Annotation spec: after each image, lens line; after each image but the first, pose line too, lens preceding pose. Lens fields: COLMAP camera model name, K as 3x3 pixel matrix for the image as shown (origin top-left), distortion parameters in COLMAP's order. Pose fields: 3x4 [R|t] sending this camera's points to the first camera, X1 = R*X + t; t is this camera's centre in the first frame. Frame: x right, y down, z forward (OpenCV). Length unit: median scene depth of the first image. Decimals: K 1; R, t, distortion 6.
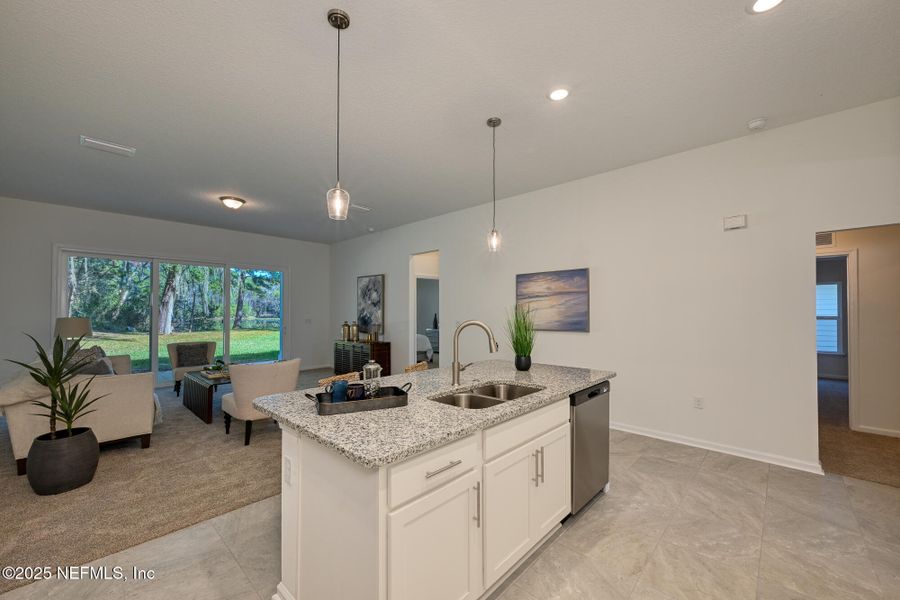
lens RADIAL K [[358.1, 0, 452.4], [0, 358.1, 304.6], [0, 0, 1]] dist [-0.006557, 0.001076]
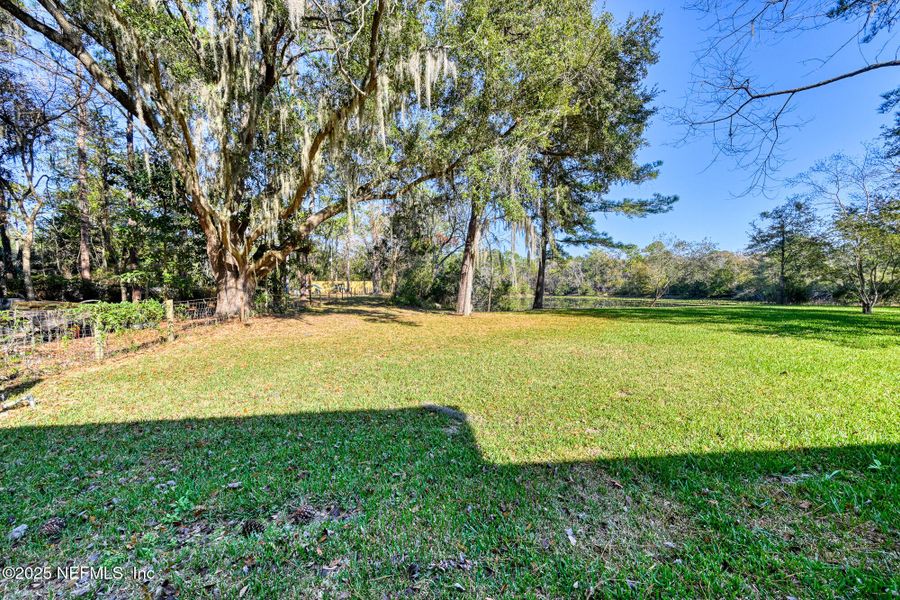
lens RADIAL K [[358.1, 0, 452.1], [0, 358.1, 298.4], [0, 0, 1]] dist [-0.006557, 0.001076]
pose [[0.751245, 0.004774, -0.660006, -0.995178], [0.023284, 0.999160, 0.033729, 0.076888], [0.659613, -0.040706, 0.750503, 1.269184]]
